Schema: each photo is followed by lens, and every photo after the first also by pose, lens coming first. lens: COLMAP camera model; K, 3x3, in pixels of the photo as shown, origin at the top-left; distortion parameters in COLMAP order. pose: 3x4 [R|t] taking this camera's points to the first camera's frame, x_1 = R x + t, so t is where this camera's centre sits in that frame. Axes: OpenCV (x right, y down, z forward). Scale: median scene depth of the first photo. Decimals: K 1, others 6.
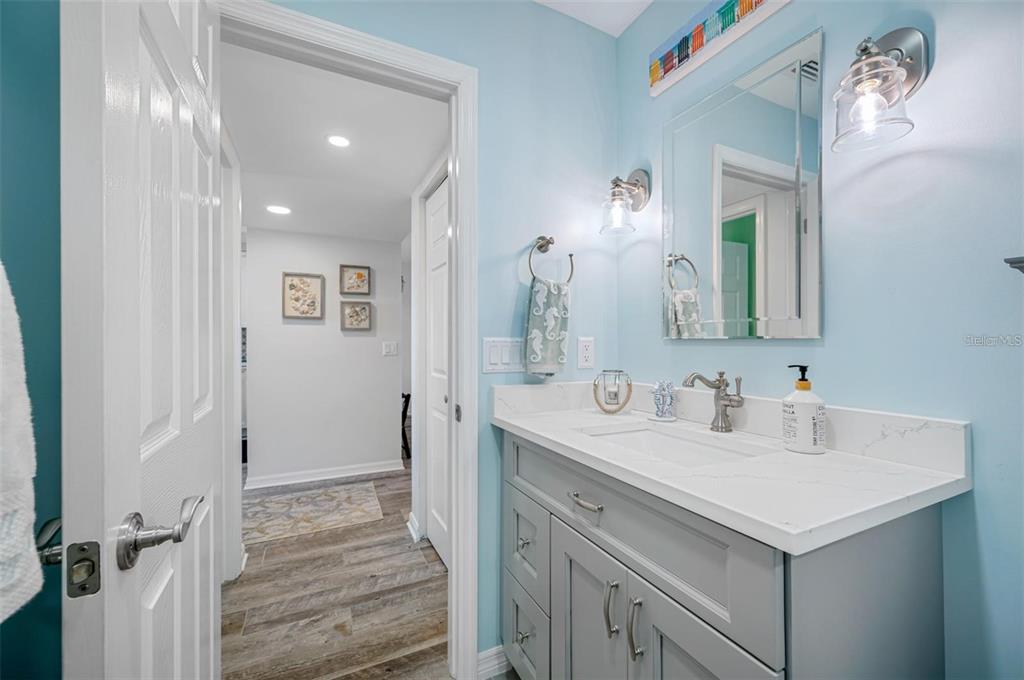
lens RADIAL K [[424.3, 0, 512.0], [0, 424.3, 340.0], [0, 0, 1]] dist [0.003240, 0.000324]
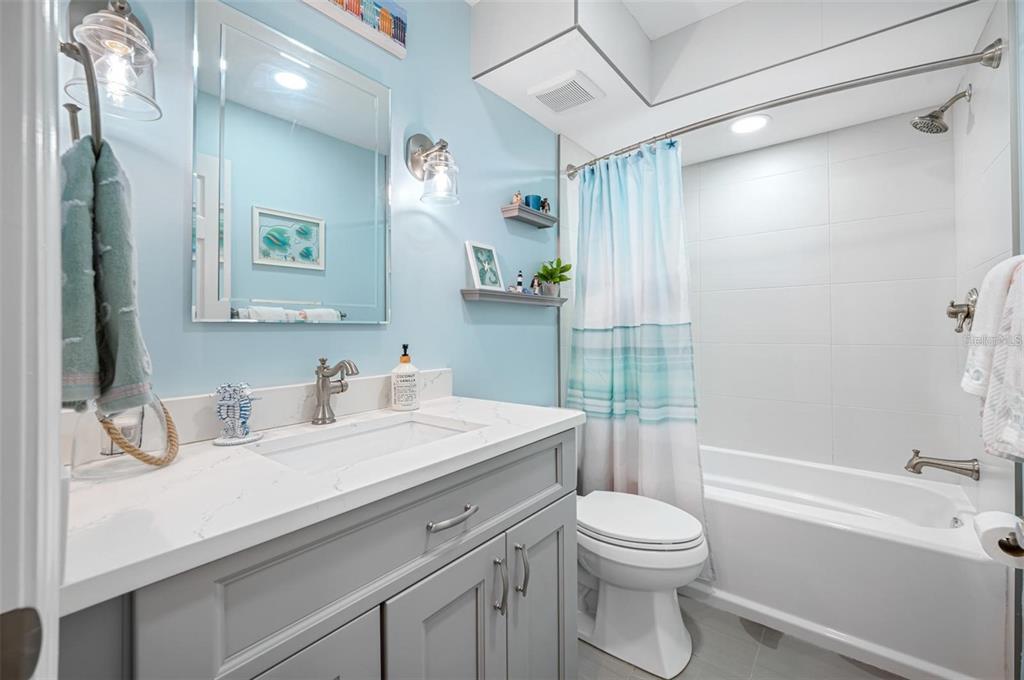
lens RADIAL K [[413.6, 0, 507.9], [0, 413.6, 325.4], [0, 0, 1]] dist [0.000451, 0.000066]
pose [[-0.425590, 0.012405, 0.904831, -0.602809], [0.001352, 0.999914, -0.013073, 0.018337], [-0.904915, -0.004340, -0.425570, 1.248127]]
